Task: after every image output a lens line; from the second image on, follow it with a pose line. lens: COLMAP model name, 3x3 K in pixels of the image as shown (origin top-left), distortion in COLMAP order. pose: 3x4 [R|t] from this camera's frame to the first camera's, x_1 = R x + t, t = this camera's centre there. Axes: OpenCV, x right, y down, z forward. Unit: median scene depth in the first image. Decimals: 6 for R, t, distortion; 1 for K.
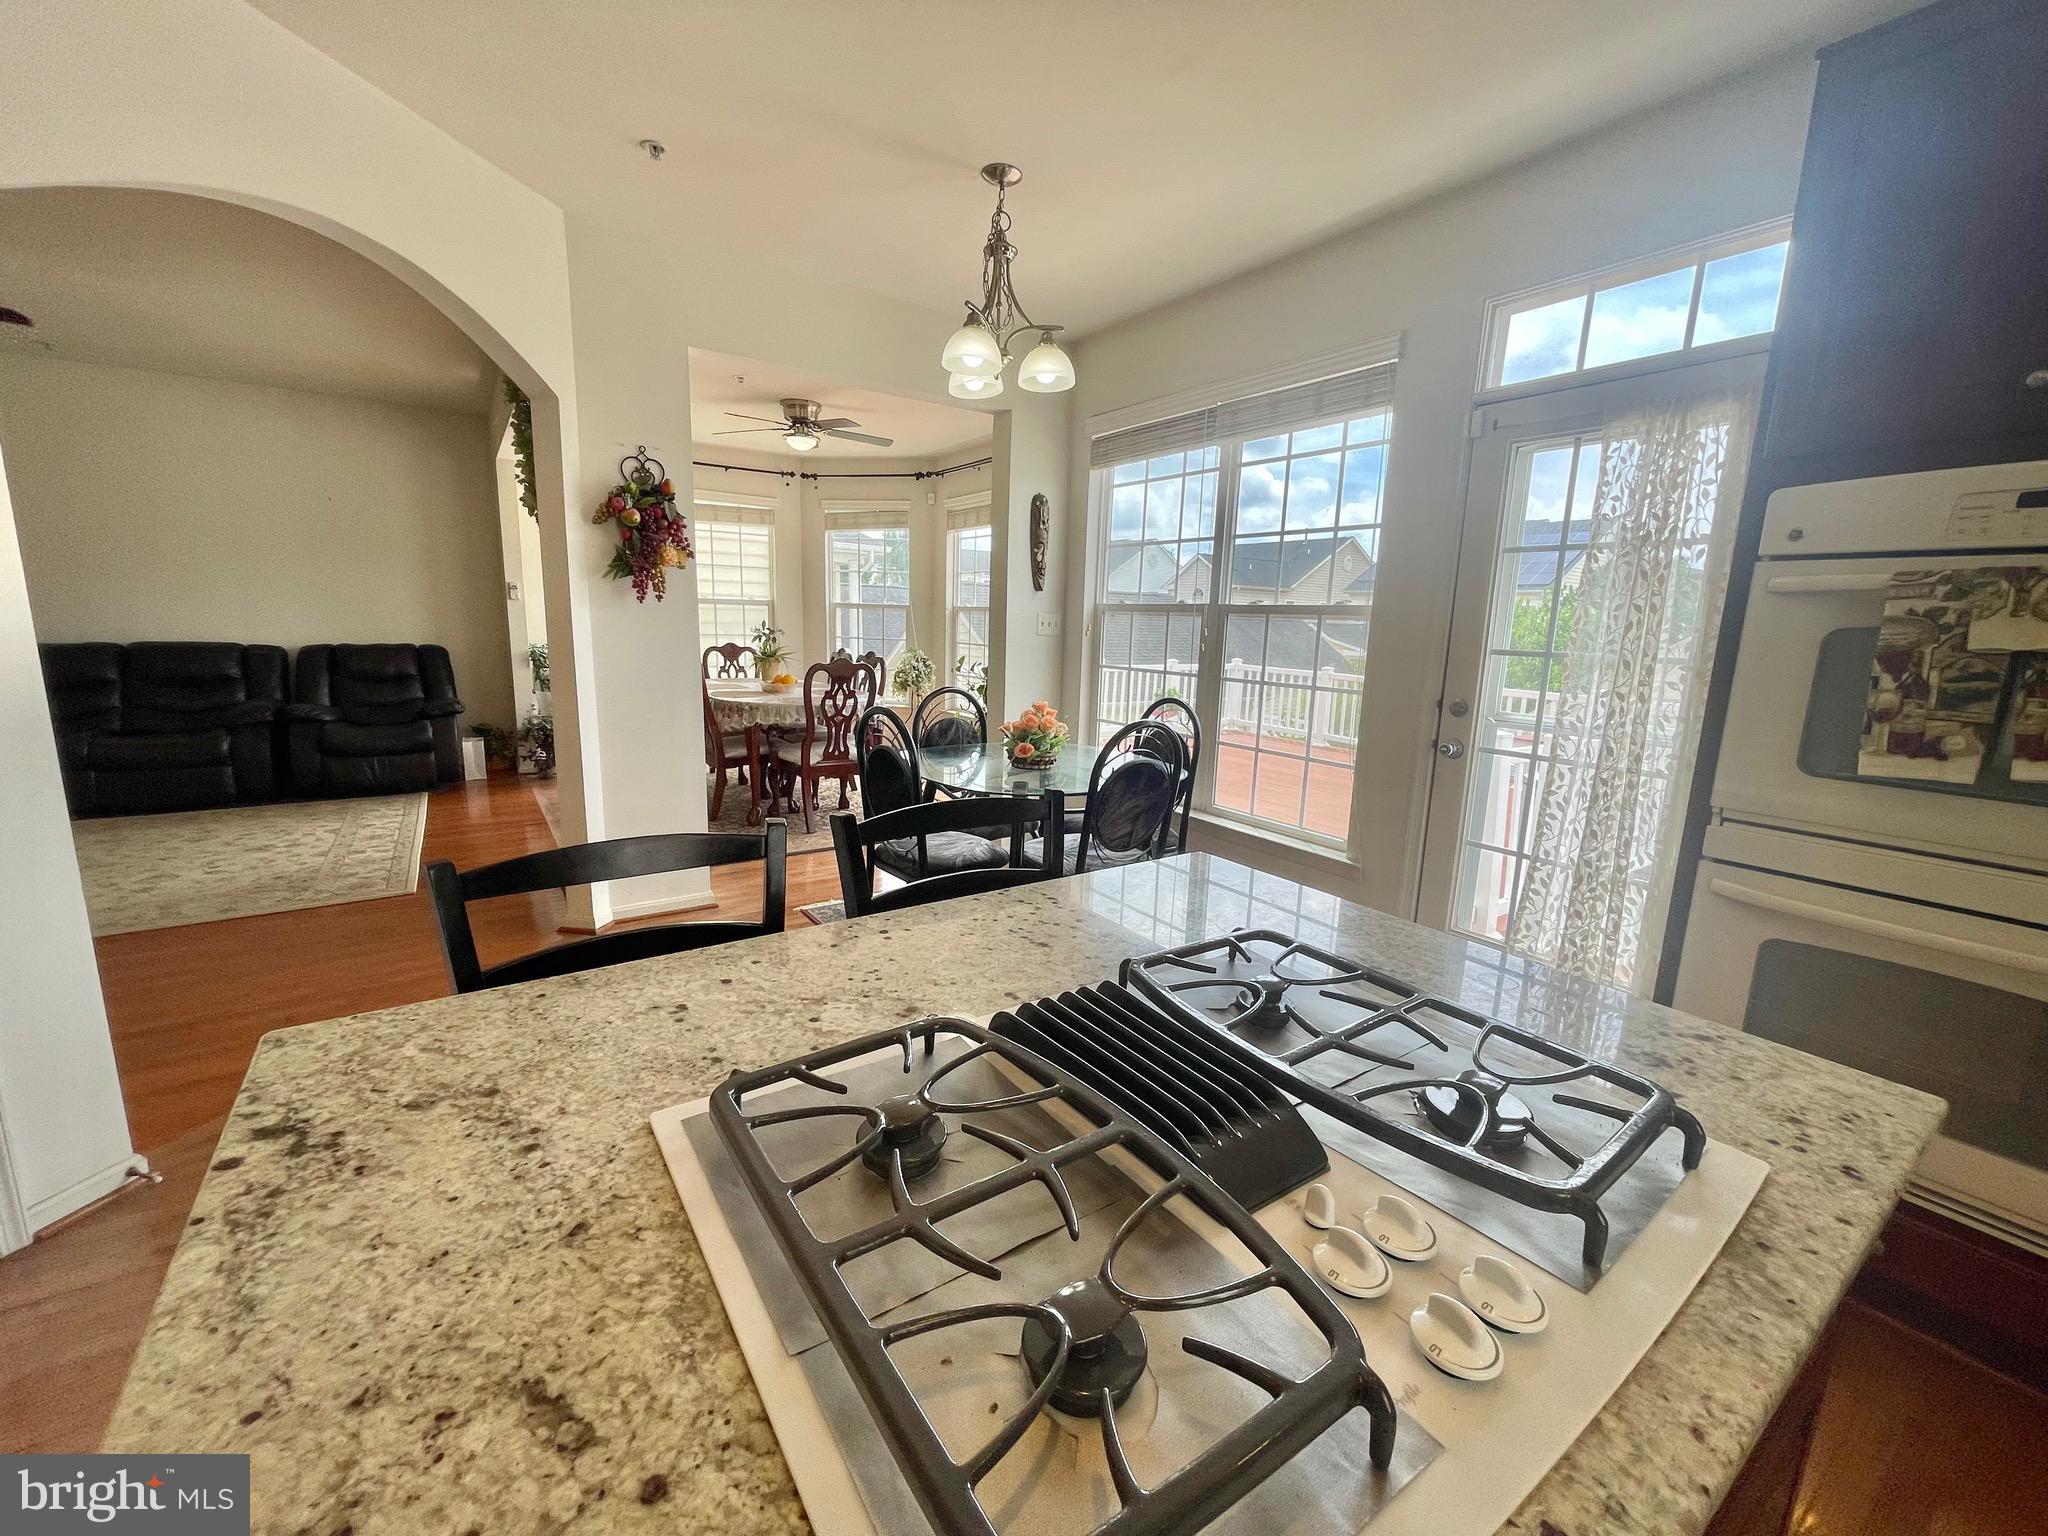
lens RADIAL K [[825.2, 0, 1020.9], [0, 825.2, 769.7], [0, 0, 1]] dist [-0.000334, 0.000580]
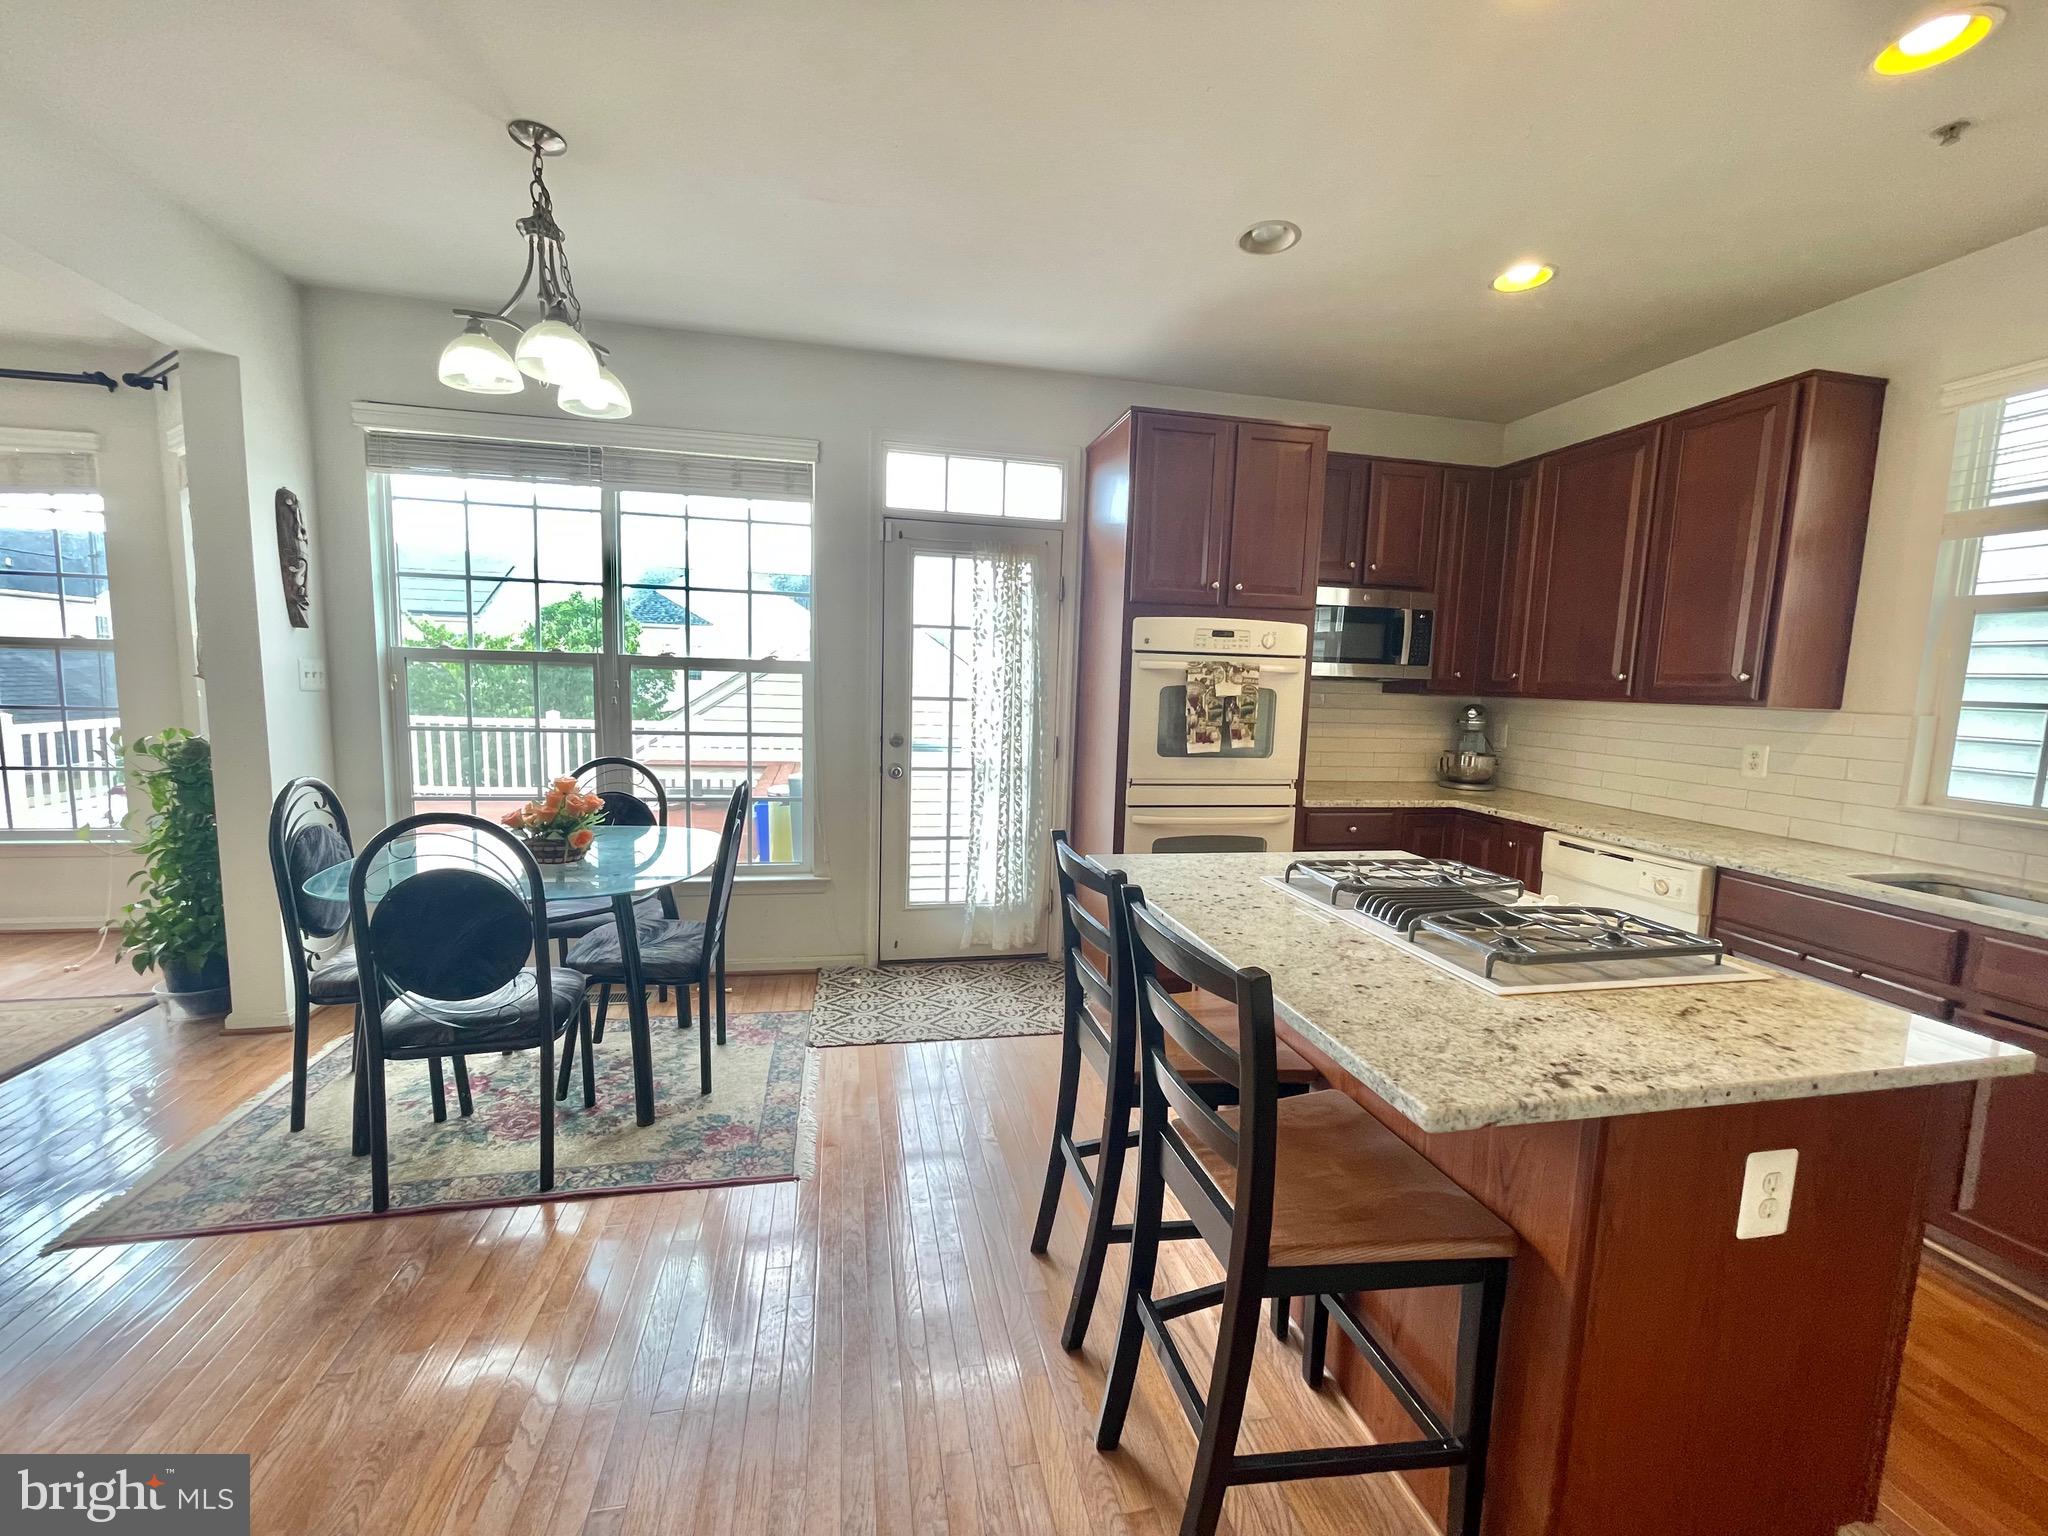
lens RADIAL K [[826.0, 0, 1017.3], [0, 826.0, 768.0], [0, 0, 1]] dist [-0.001236, 0.000480]
pose [[0.382692, -0.119401, 0.916128, -1.175582], [0.148612, 0.986656, 0.066514, -0.170367], [-0.911845, 0.110694, 0.395330, 0.563696]]
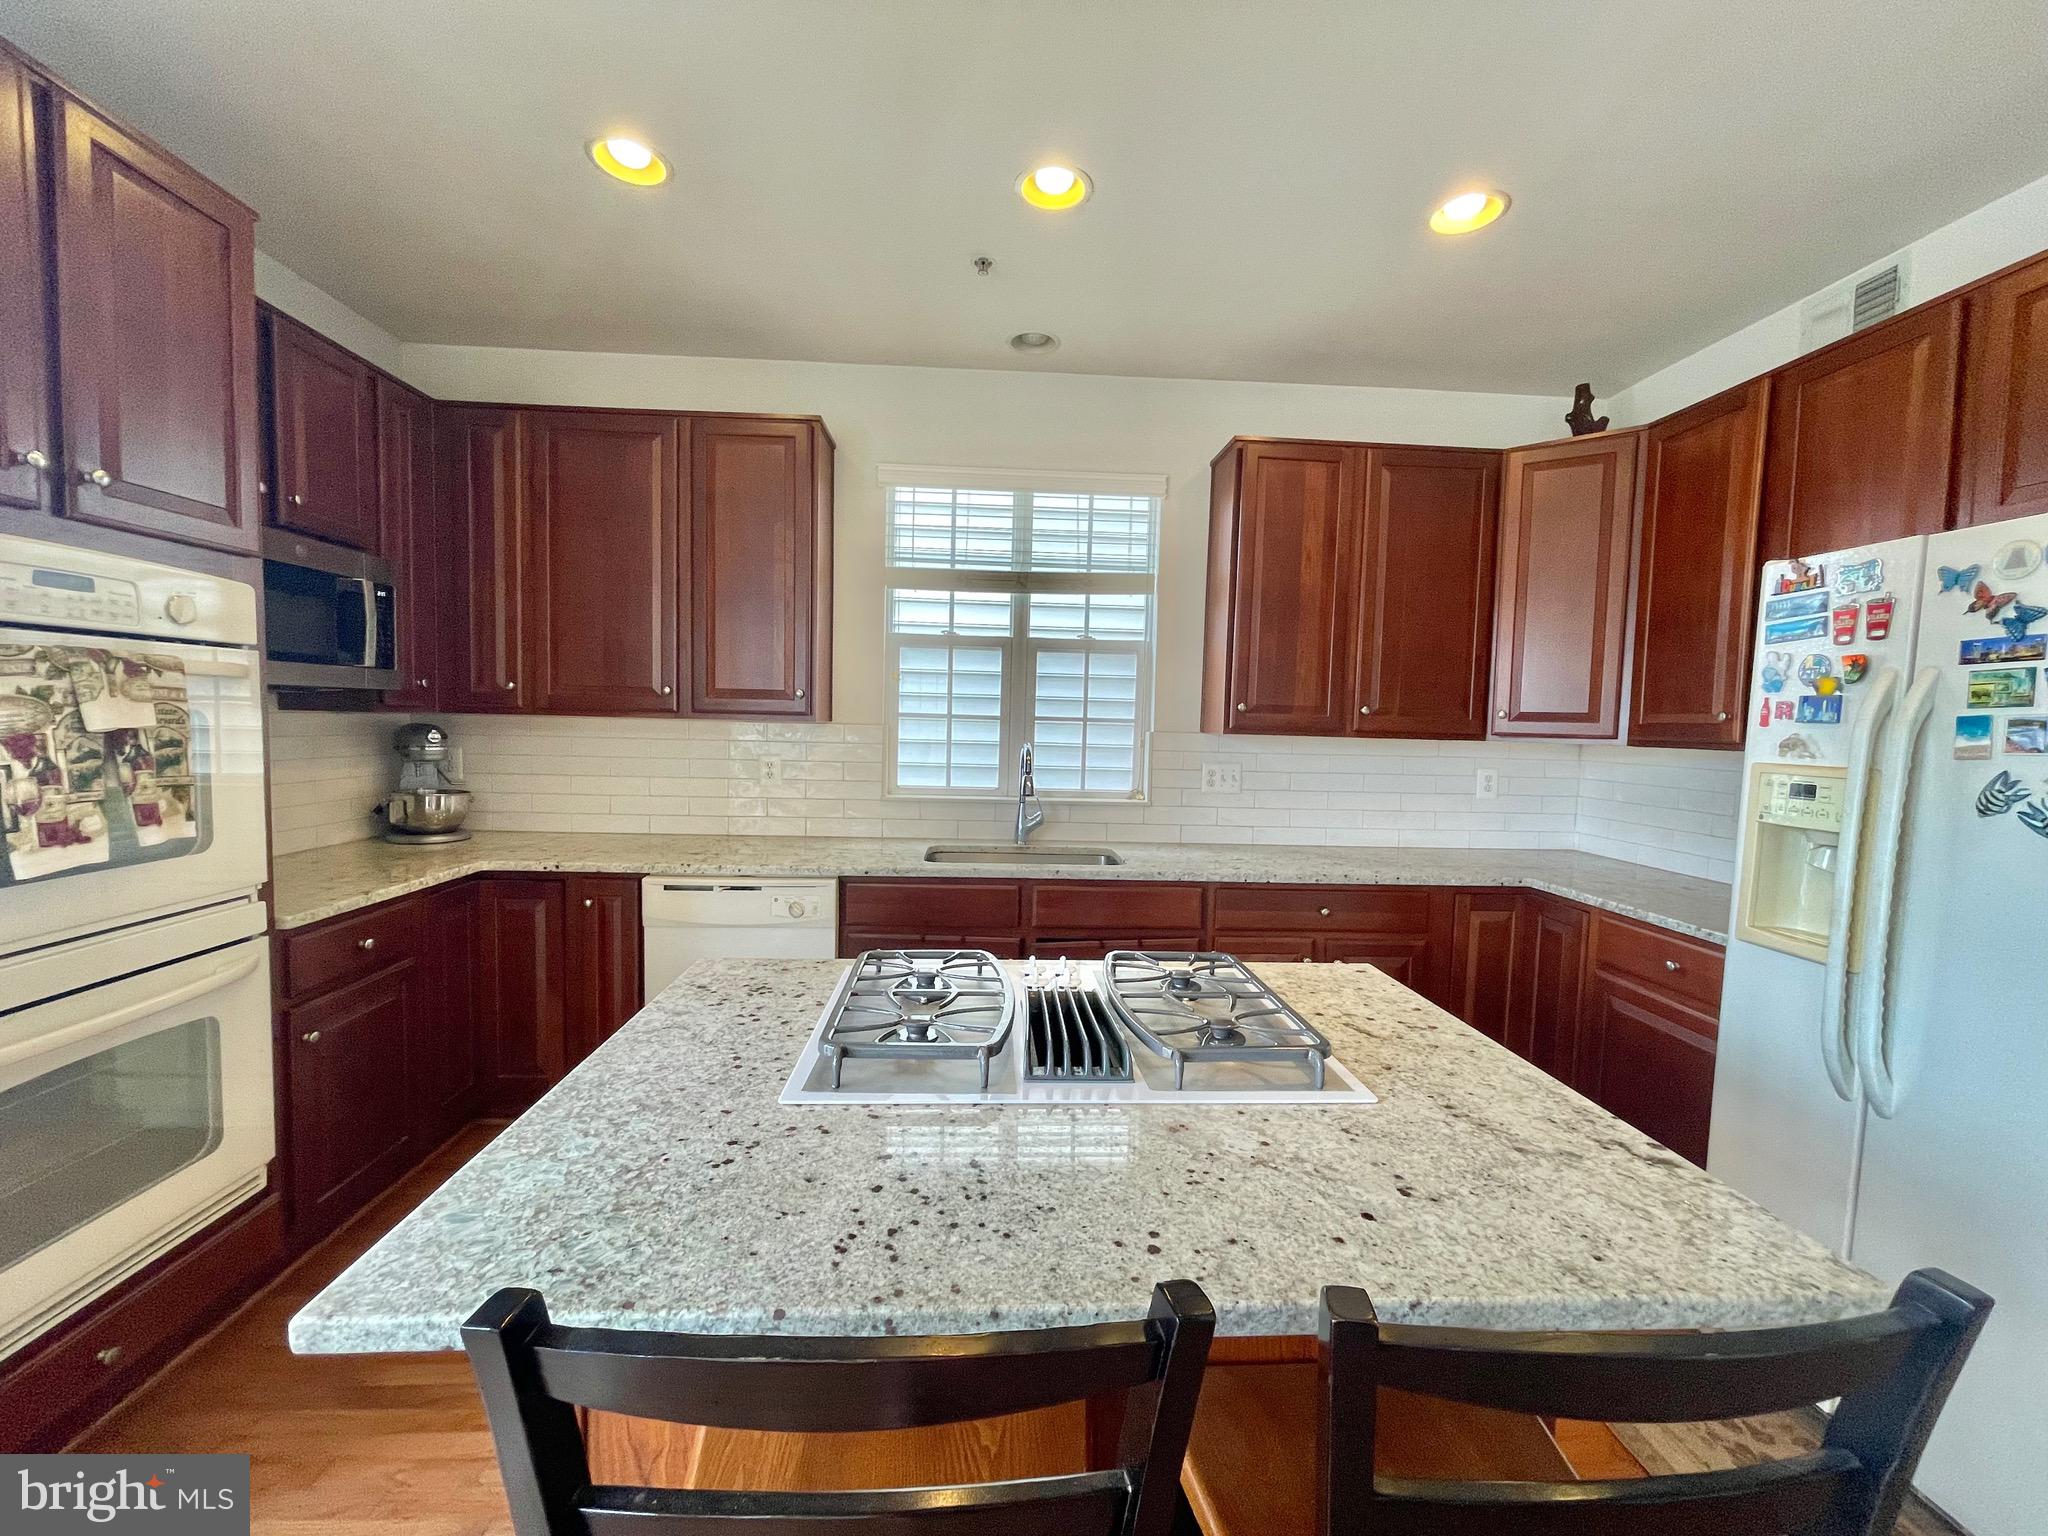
lens RADIAL K [[825.2, 0, 1020.9], [0, 825.2, 769.7], [0, 0, 1]] dist [-0.000334, 0.000580]
pose [[-0.851165, -0.083113, 0.518276, -0.294802], [0.046037, 0.971759, 0.231442, -0.256721], [-0.522875, 0.220855, -0.823301, 1.153506]]
